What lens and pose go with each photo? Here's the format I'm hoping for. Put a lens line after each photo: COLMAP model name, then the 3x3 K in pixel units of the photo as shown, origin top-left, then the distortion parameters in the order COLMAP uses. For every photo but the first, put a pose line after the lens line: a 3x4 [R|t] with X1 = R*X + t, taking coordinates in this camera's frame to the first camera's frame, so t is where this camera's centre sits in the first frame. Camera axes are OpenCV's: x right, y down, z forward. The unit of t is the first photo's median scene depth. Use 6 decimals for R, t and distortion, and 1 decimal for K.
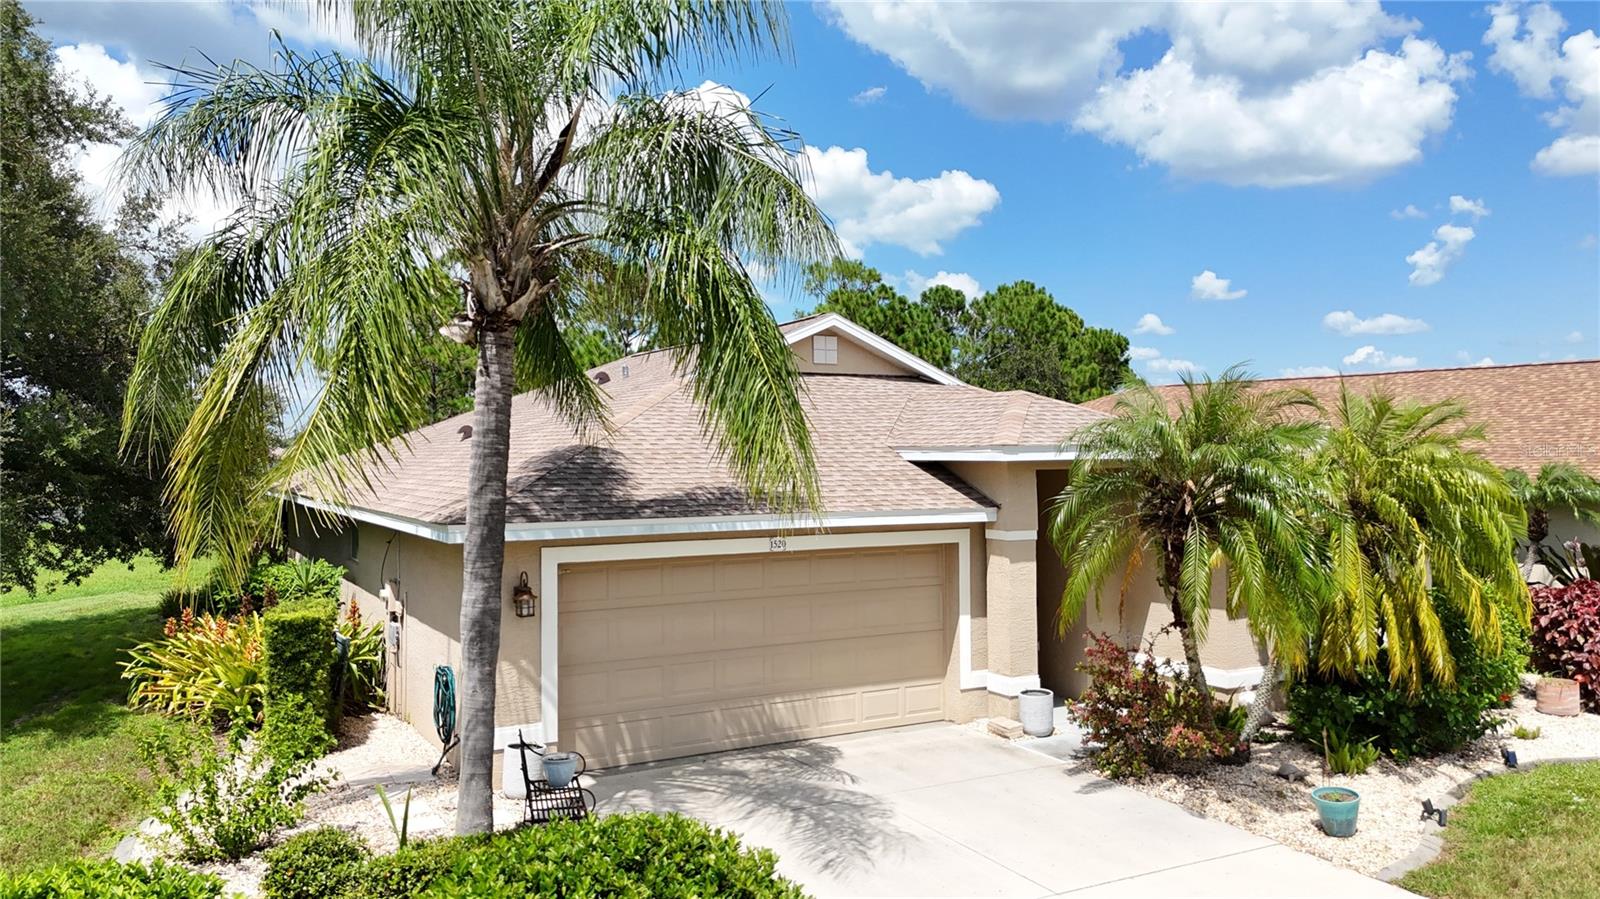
lens RADIAL K [[1142.7, 0, 800.0], [0, 1142.7, 449.5], [0, 0, 1]] dist [0.040992, -0.002510]
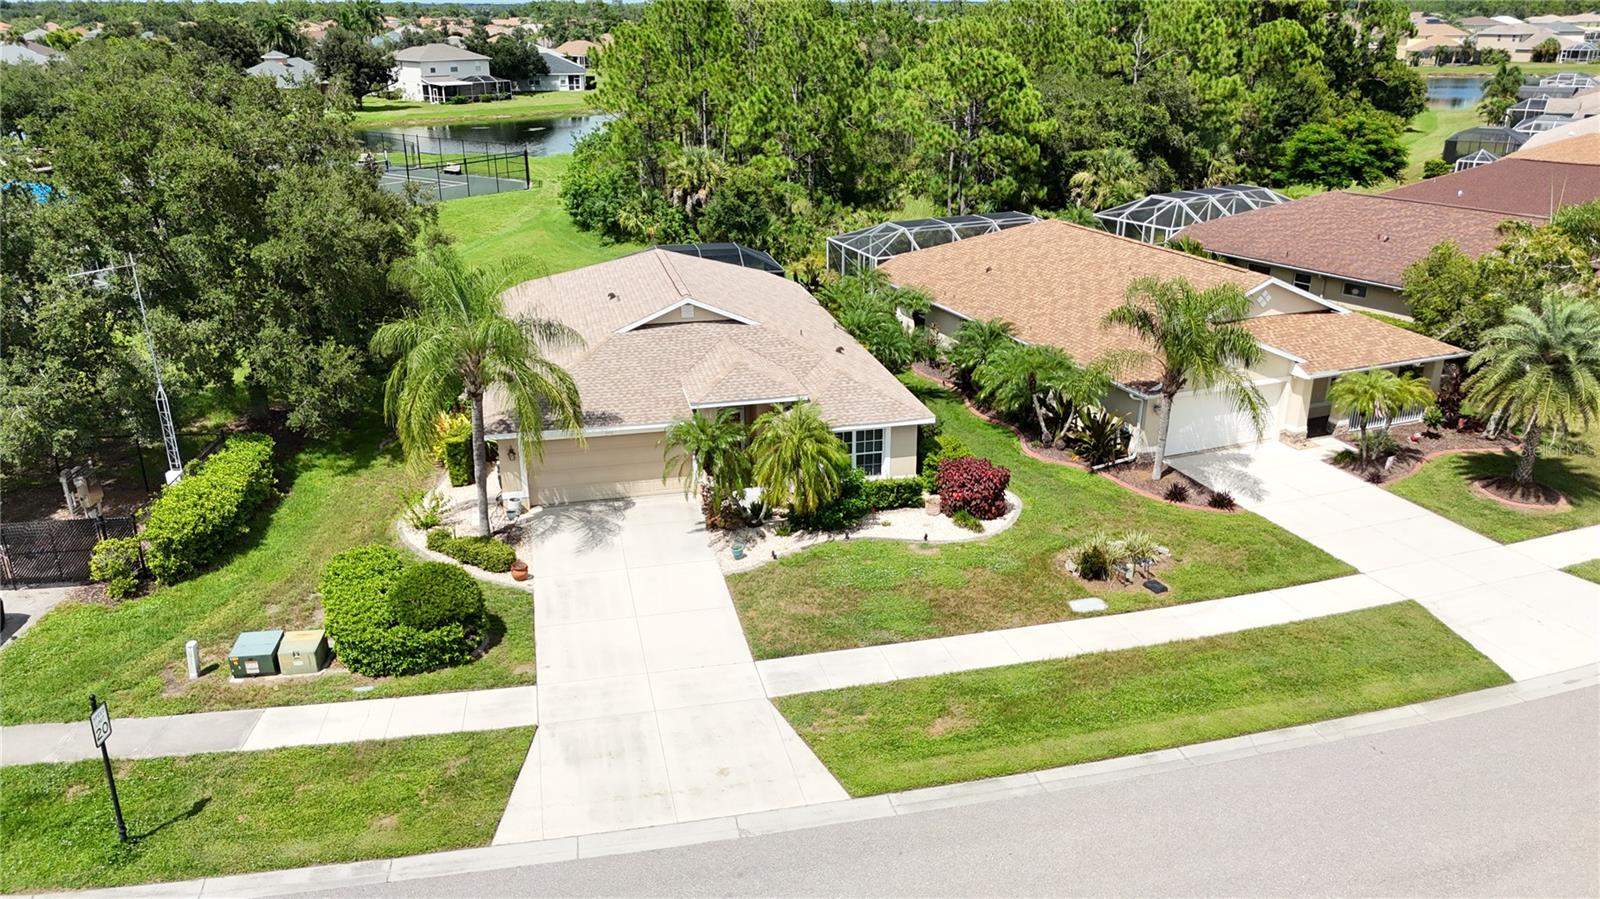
lens RADIAL K [[1142.7, 0, 800.0], [0, 1142.7, 449.5], [0, 0, 1]] dist [0.040992, -0.002510]
pose [[0.963848, 0.103551, -0.245509, 1.085105], [-0.010737, 0.935740, 0.352526, -0.840061], [0.266237, -0.337145, 0.903023, -1.338996]]
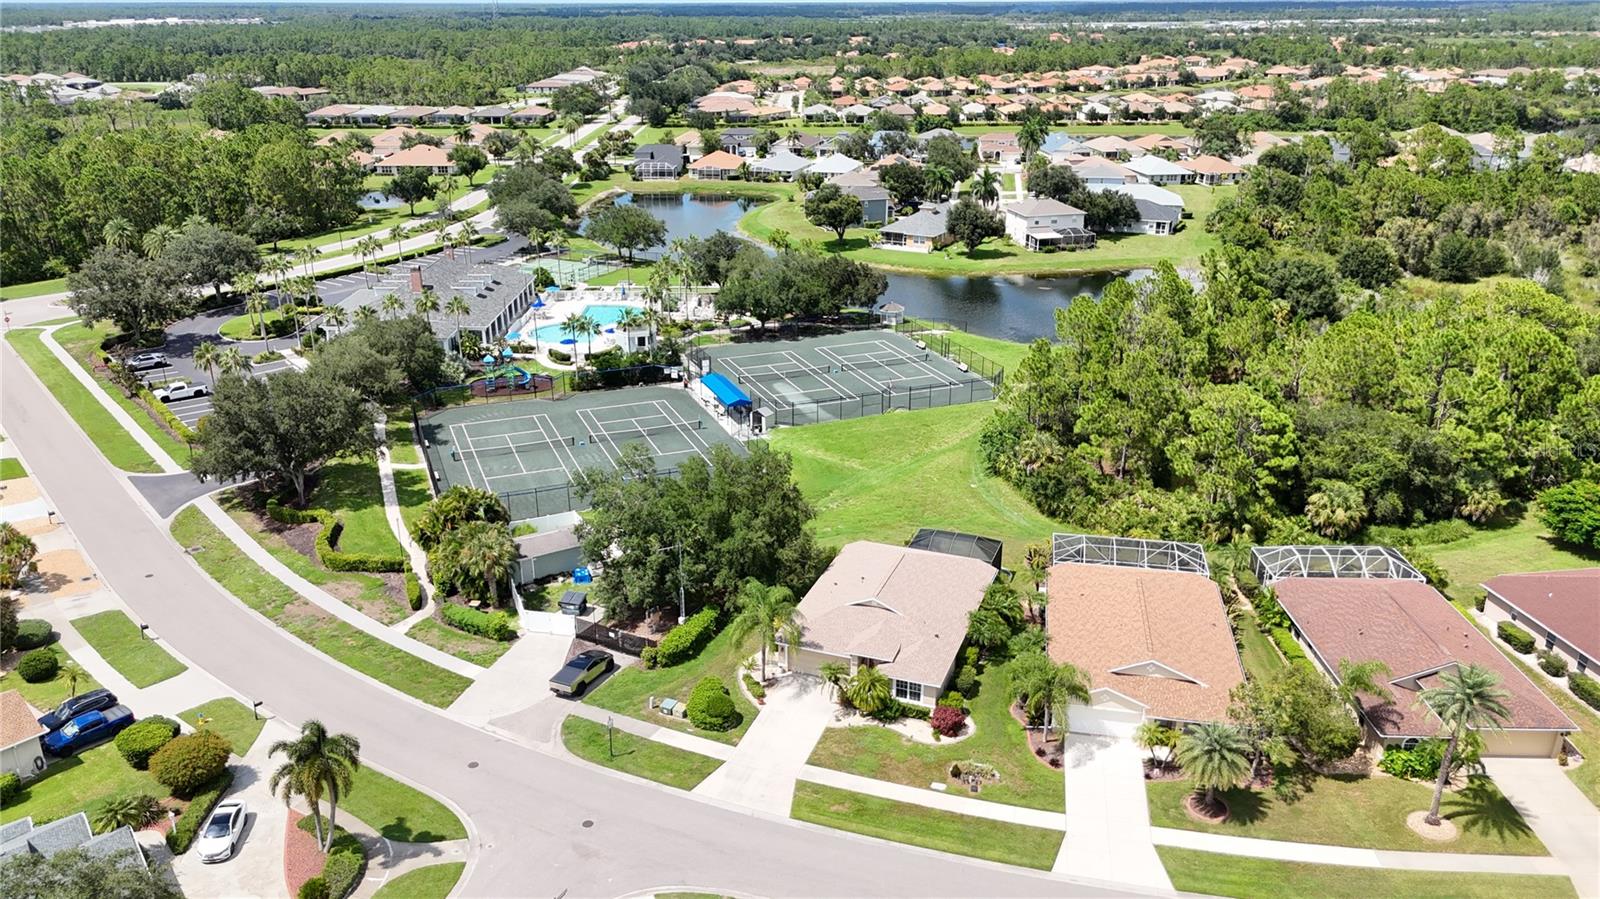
lens RADIAL K [[1142.7, 0, 800.0], [0, 1142.7, 449.5], [0, 0, 1]] dist [0.040992, -0.002510]
pose [[0.652459, 0.265466, -0.709807, 4.296485], [-0.001224, 0.937005, 0.349312, -3.324783], [0.757823, -0.227043, 0.611682, -2.852171]]
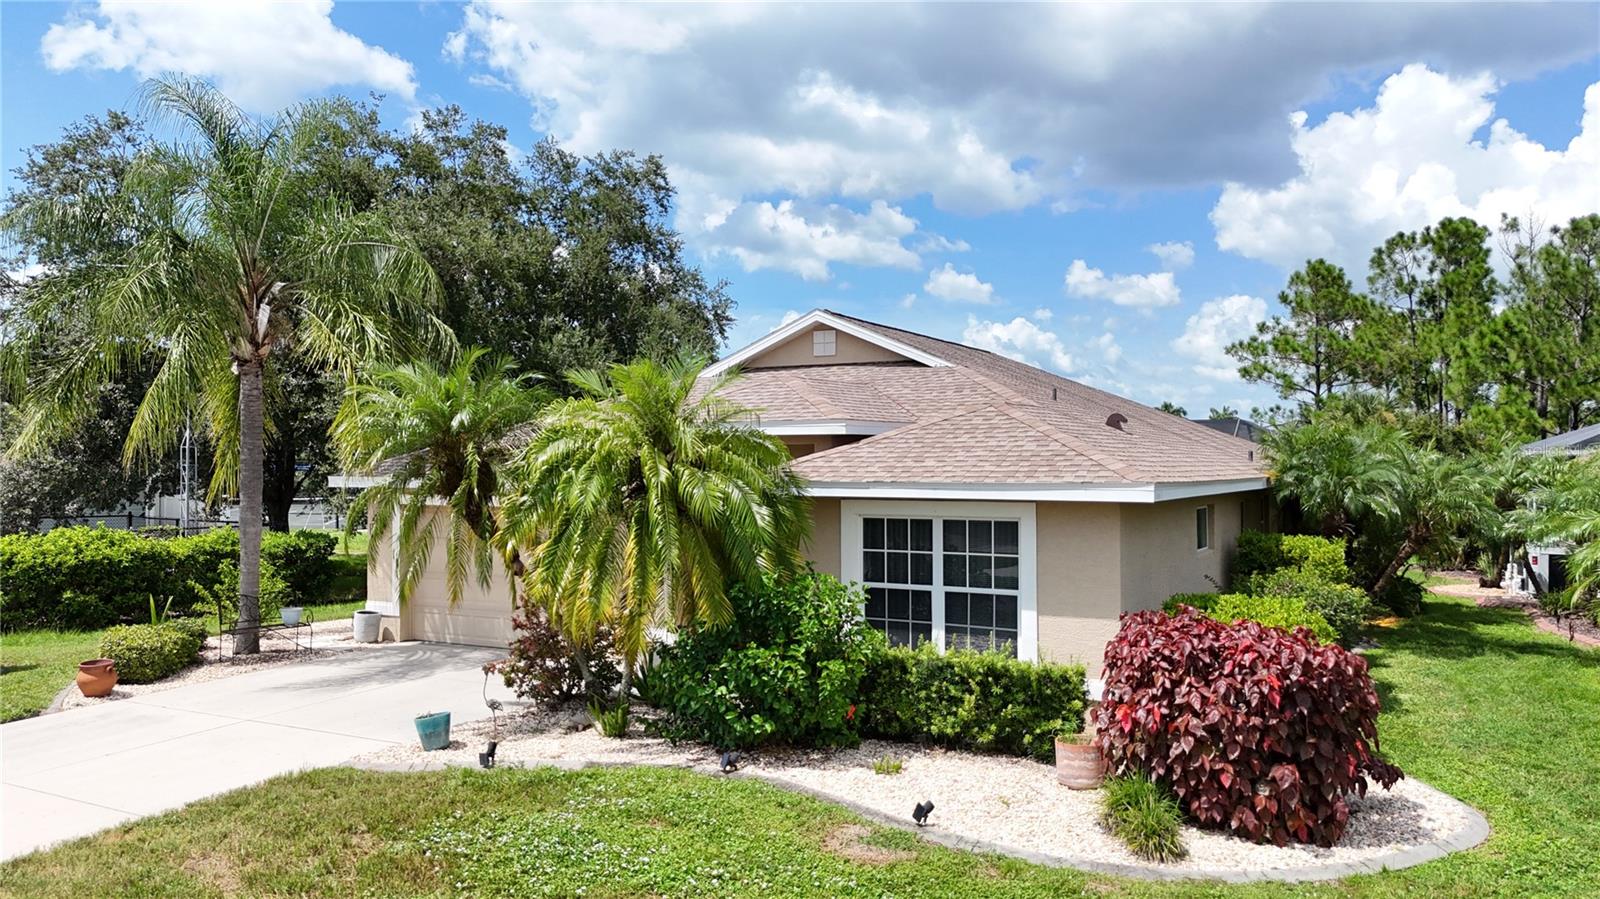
lens RADIAL K [[1142.7, 0, 800.0], [0, 1142.7, 449.5], [0, 0, 1]] dist [0.040992, -0.002510]
pose [[0.529745, -0.008284, -0.848116, 1.297665], [-0.005963, 0.999891, -0.013491, 0.039662], [0.848136, 0.012204, 0.529638, 0.570975]]
